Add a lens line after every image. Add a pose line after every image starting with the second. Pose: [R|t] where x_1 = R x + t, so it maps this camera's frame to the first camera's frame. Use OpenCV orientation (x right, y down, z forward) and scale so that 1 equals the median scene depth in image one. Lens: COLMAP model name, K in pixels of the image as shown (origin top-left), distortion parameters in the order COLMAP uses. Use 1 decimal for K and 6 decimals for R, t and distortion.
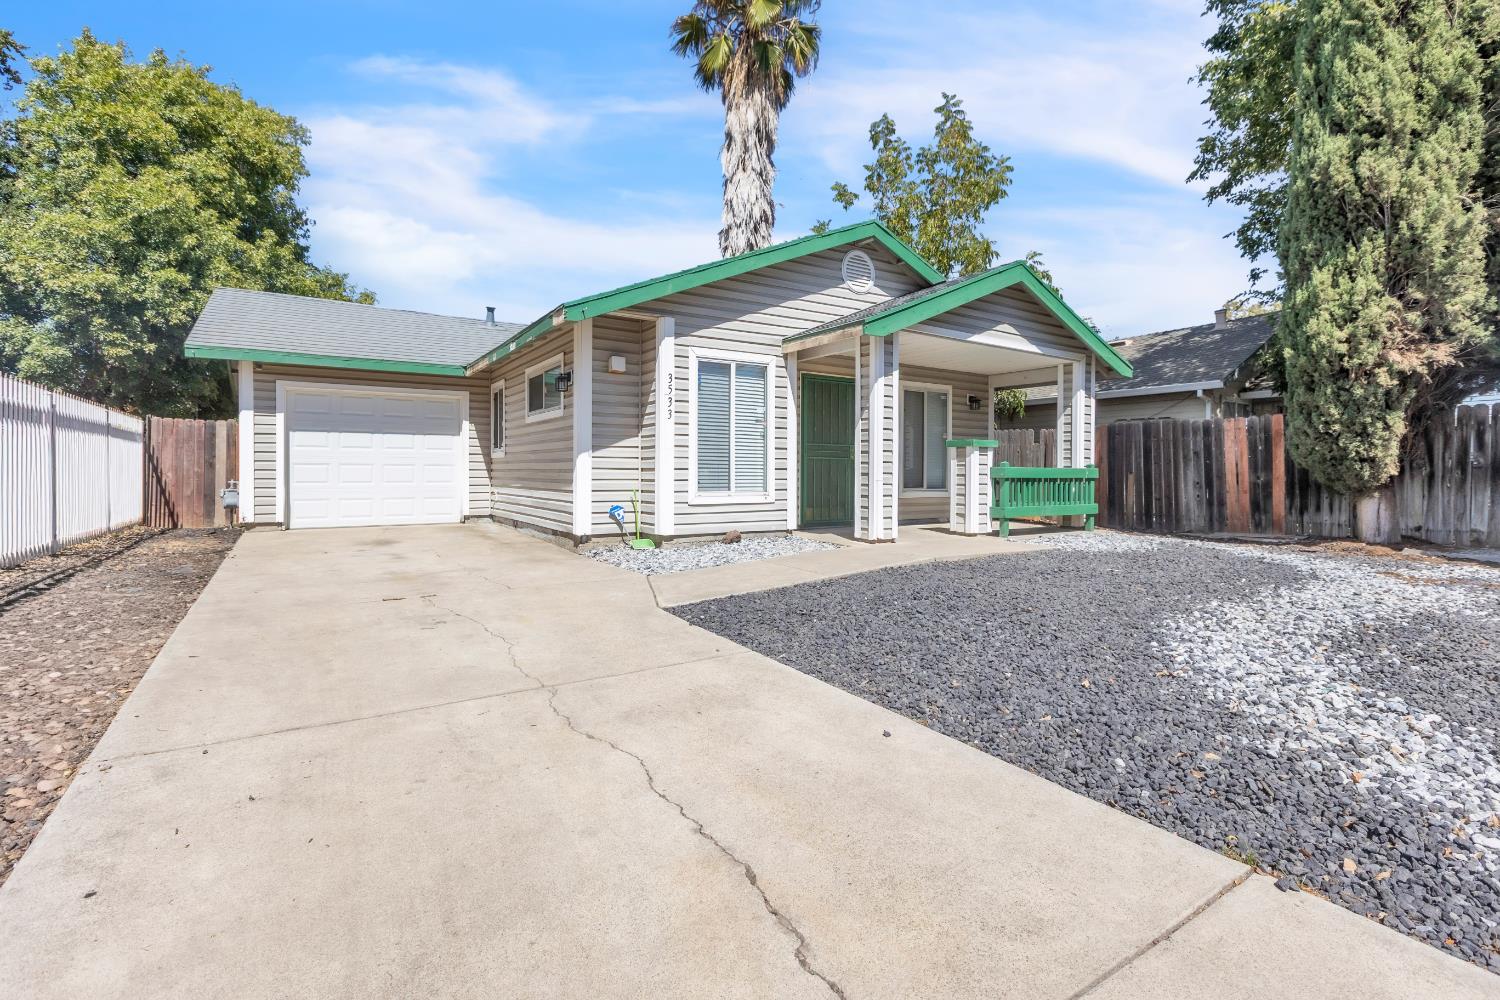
lens RADIAL K [[705.6, 0, 755.2], [0, 705.6, 475.4], [0, 0, 1]] dist [0.000687, 0.000076]
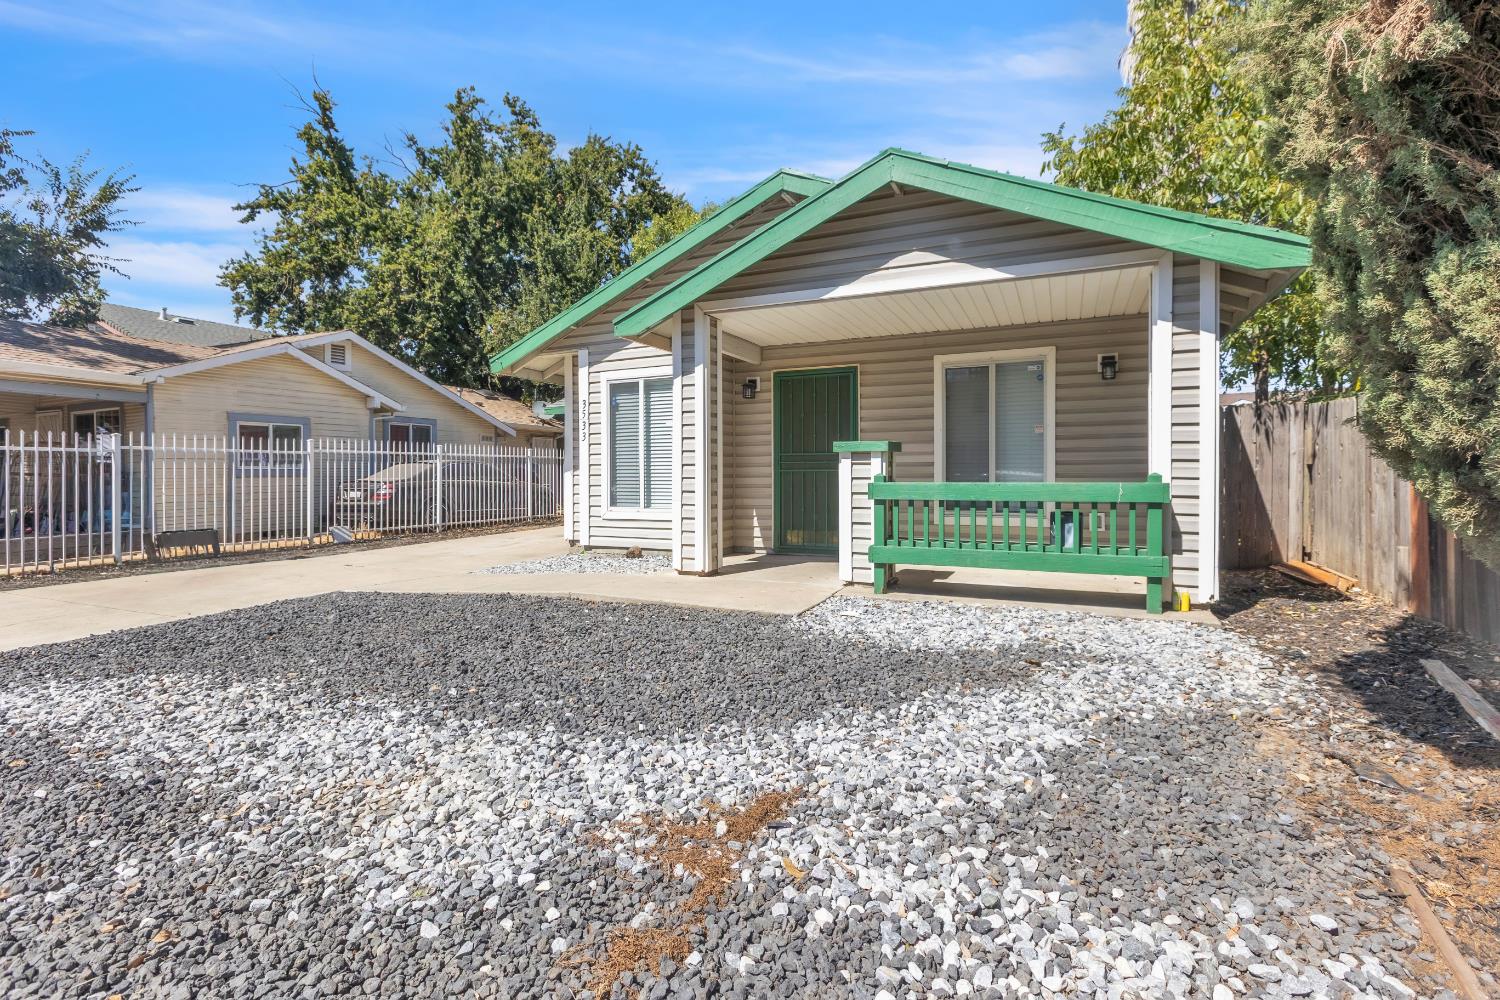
lens RADIAL K [[689.1, 0, 747.0], [0, 689.1, 480.8], [0, 0, 1]] dist [0.000285, 0.000868]
pose [[0.510072, -0.002095, -0.860129, 0.895778], [0.004504, 0.999990, 0.000236, -0.014737], [0.860120, -0.003994, 0.510076, 0.628271]]
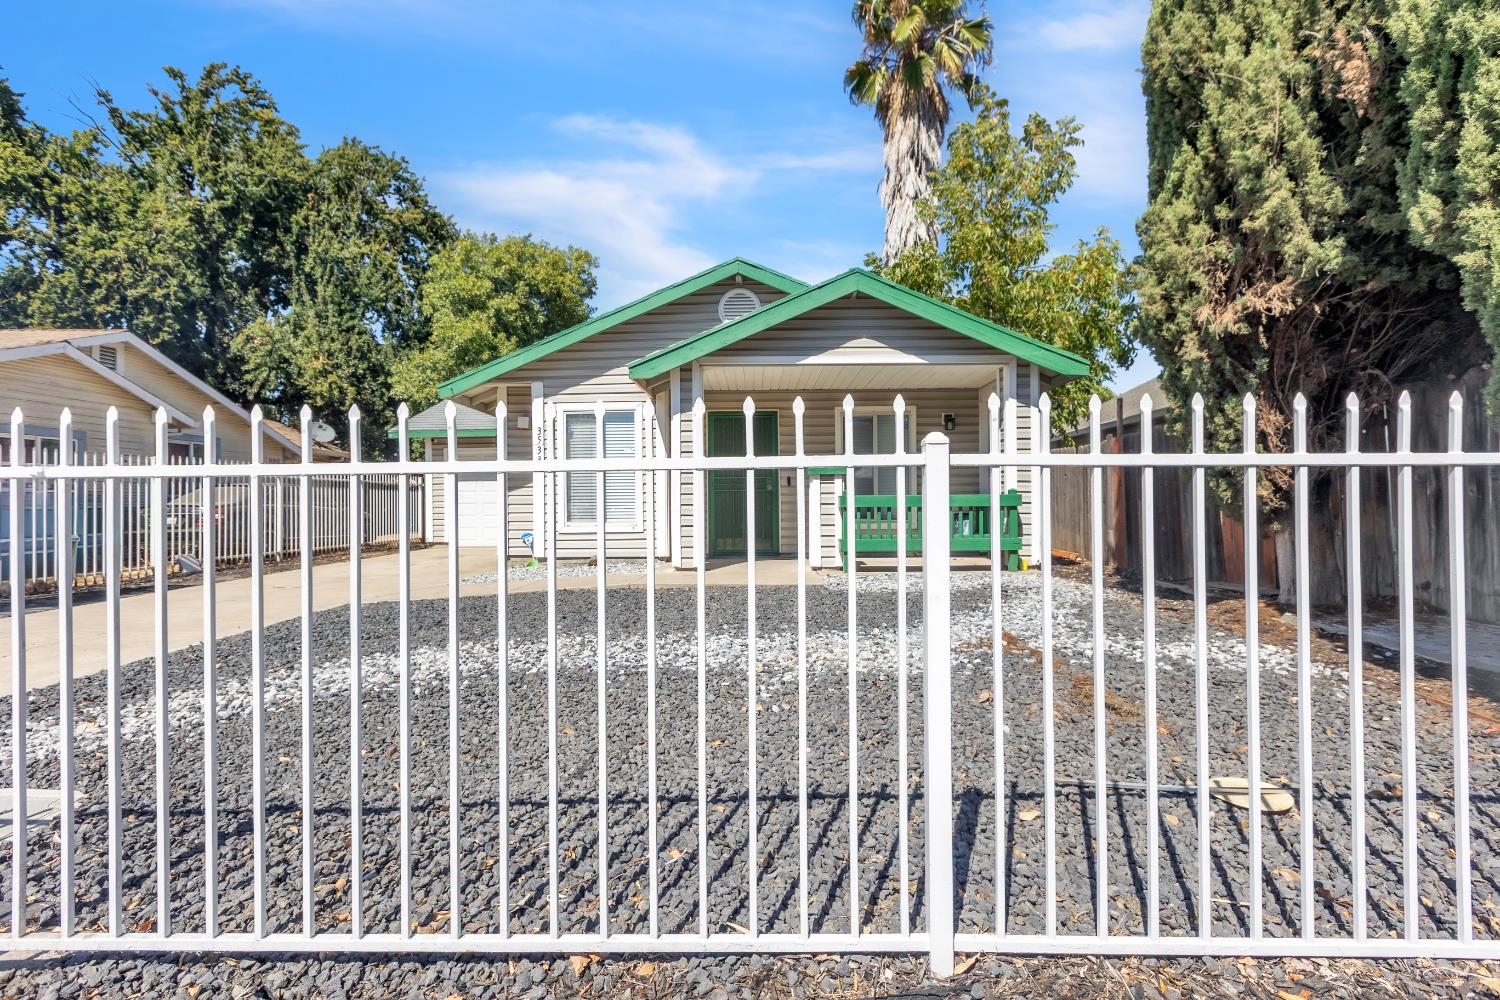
lens RADIAL K [[680.8, 0, 742.1], [0, 680.8, 502.7], [0, 0, 1]] dist [0.001901, 0.000835]
pose [[0.813613, -0.016621, -0.581169, 0.820836], [0.012611, 0.999861, -0.010941, 0.005946], [0.581270, 0.001573, 0.813709, 0.216255]]
